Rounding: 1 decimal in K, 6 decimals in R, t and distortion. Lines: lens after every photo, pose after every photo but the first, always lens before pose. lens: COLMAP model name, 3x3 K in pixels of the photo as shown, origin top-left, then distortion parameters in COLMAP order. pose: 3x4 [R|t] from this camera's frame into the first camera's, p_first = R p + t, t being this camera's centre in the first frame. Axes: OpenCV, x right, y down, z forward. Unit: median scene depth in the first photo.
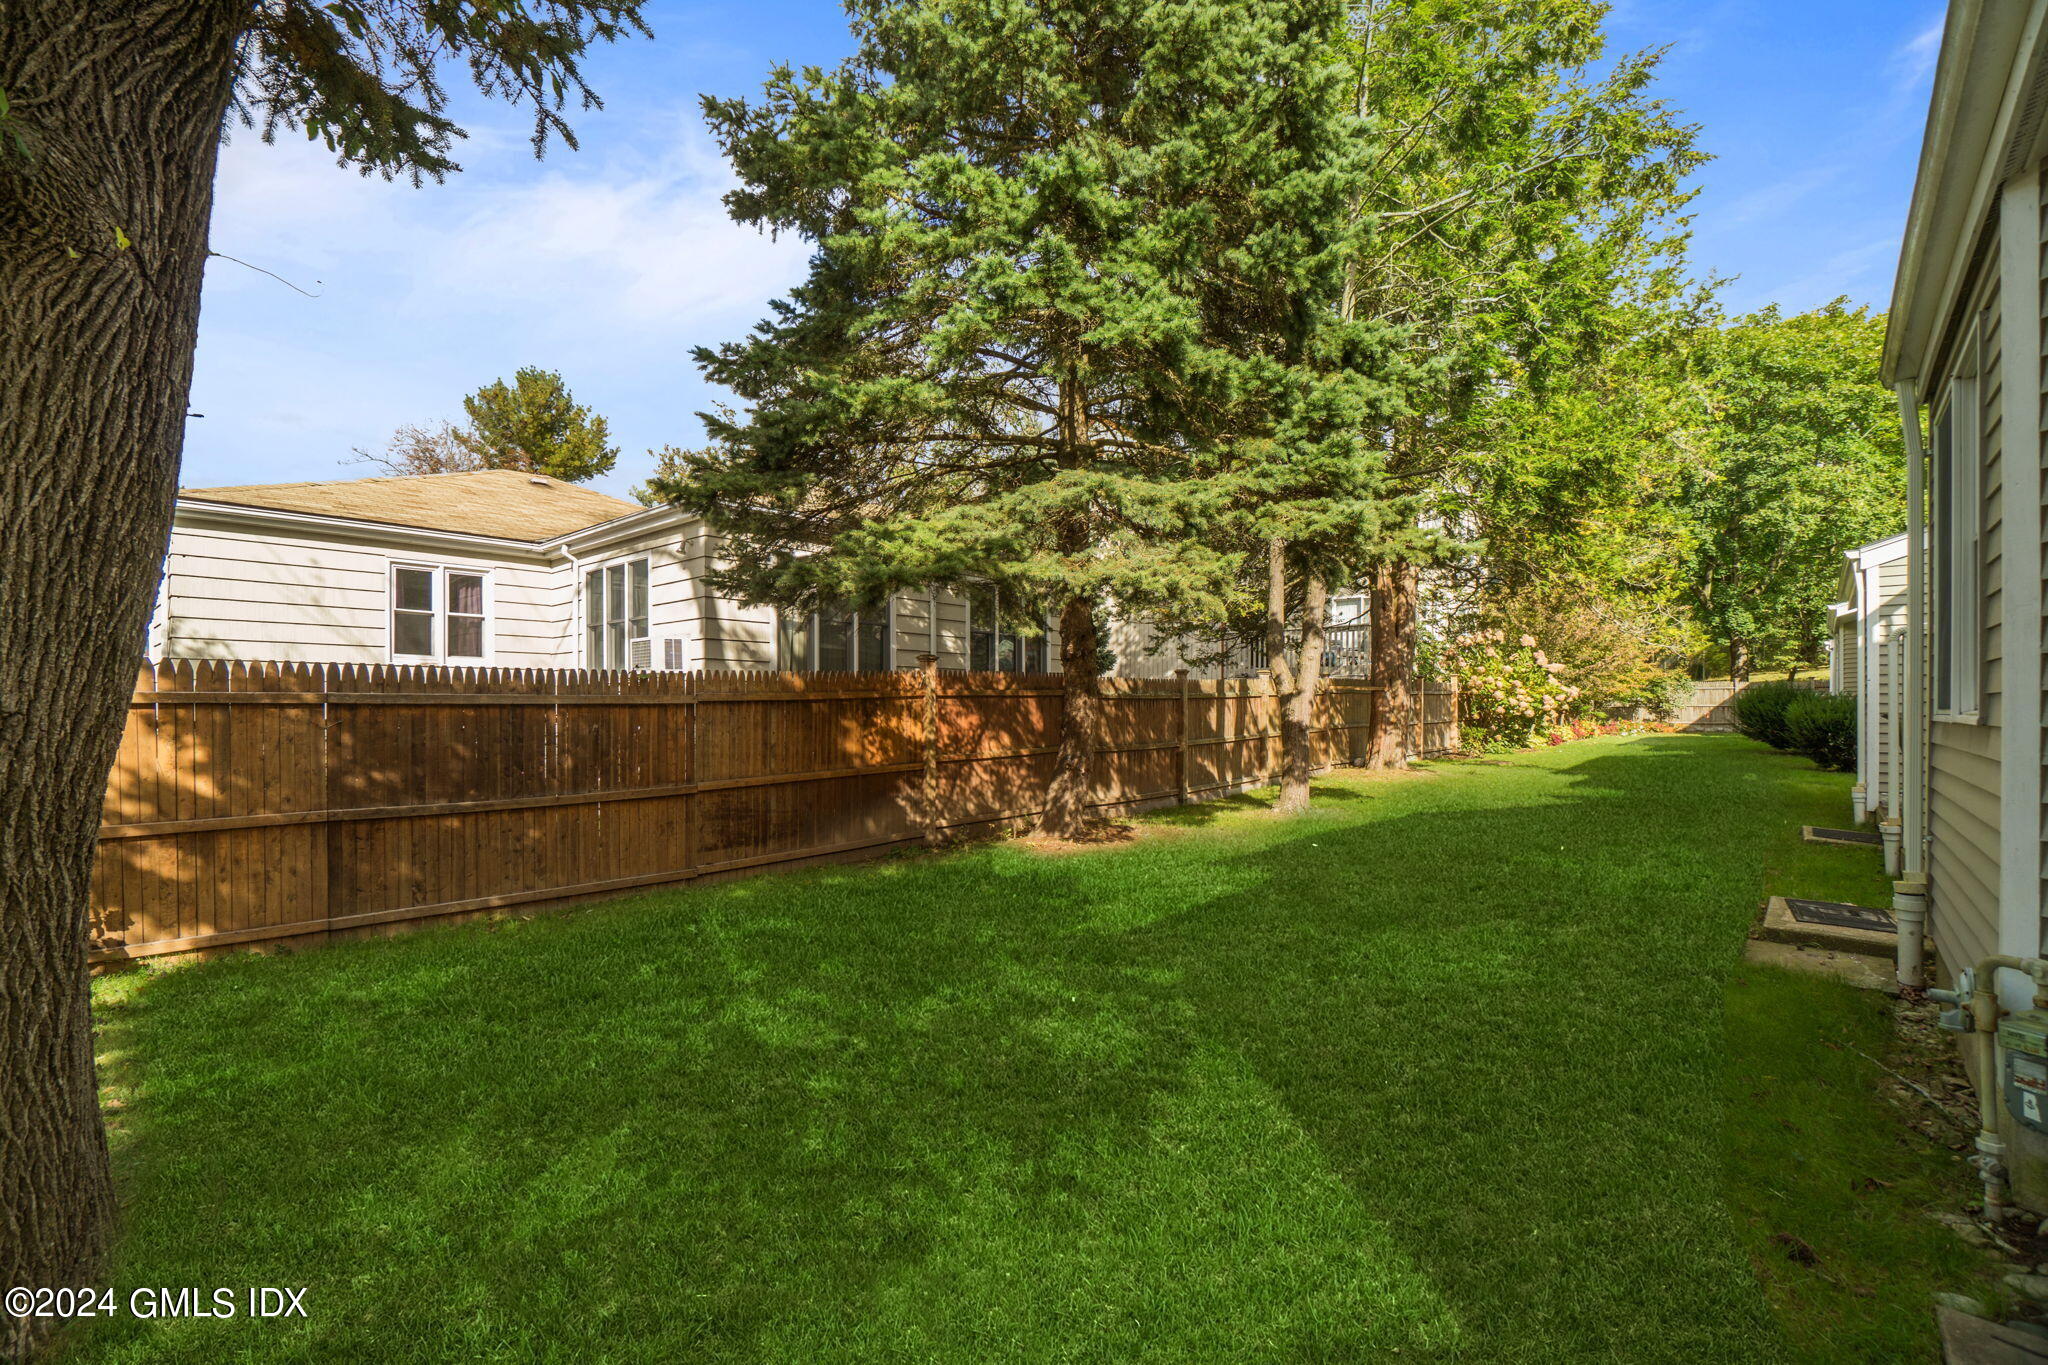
lens RADIAL K [[903.8, 0, 1016.9], [0, 903.8, 696.2], [0, 0, 1]] dist [0.069414, -0.033847]
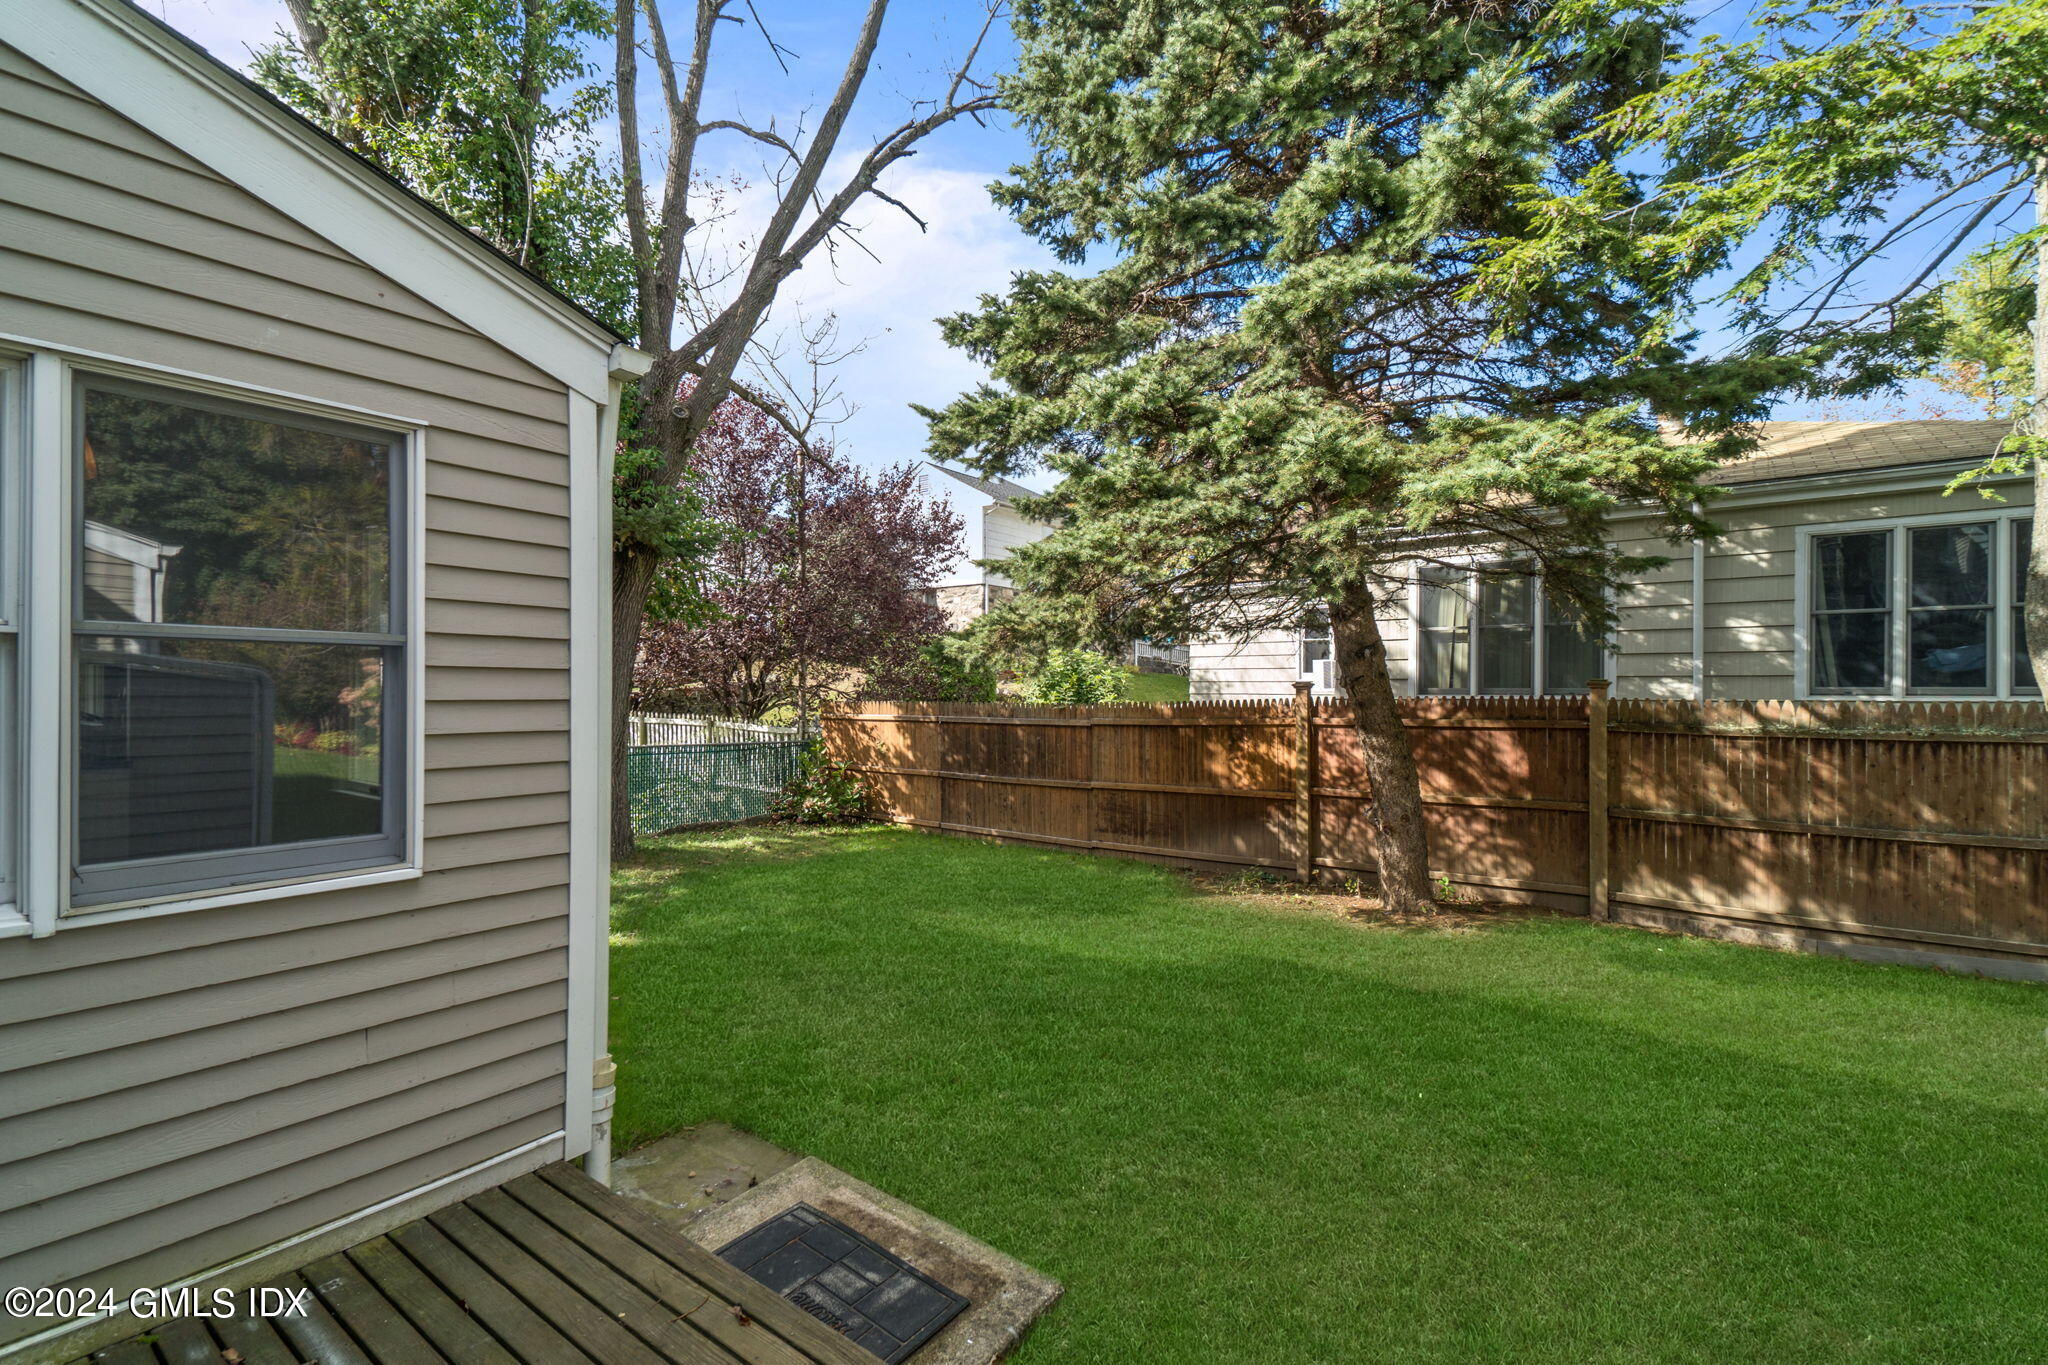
lens RADIAL K [[903.8, 0, 1016.9], [0, 903.8, 696.2], [0, 0, 1]] dist [0.069414, -0.033847]
pose [[0.089543, 0.007465, -0.995955, 0.886851], [0.009380, 0.999921, 0.008338, -0.043185], [0.995939, -0.010089, 0.089466, 0.657992]]
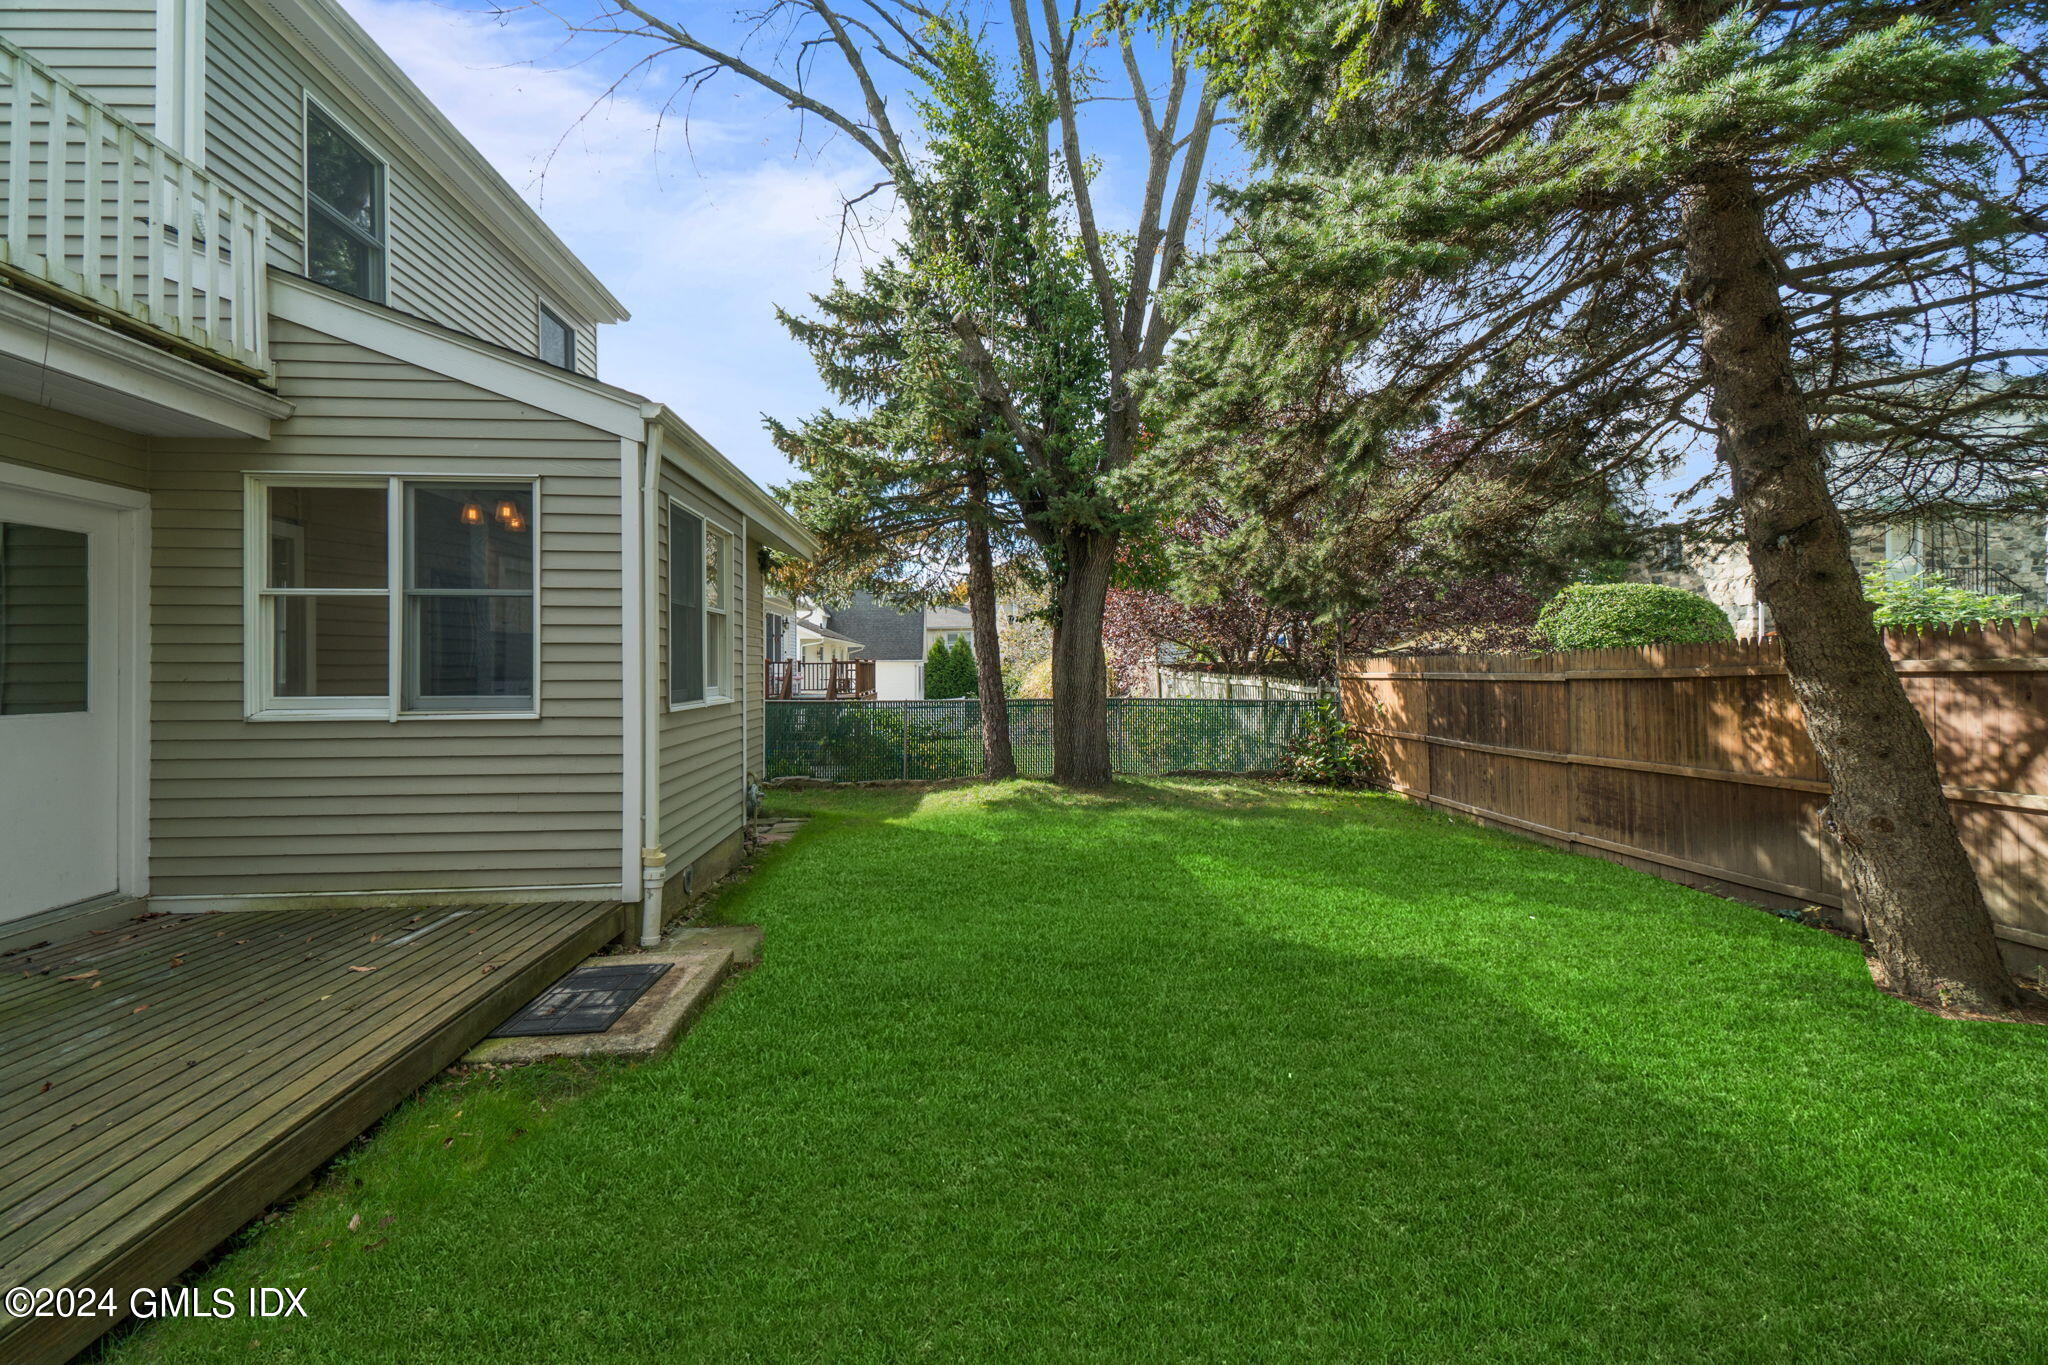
lens RADIAL K [[877.9, 0, 998.8], [0, 877.9, 673.6], [0, 0, 1]] dist [0.040274, -0.000127]
pose [[-0.706027, 0.005542, -0.708163, 0.746368], [0.011993, 0.999920, -0.004131, -0.003479], [0.708083, -0.011410, -0.706037, 1.094150]]
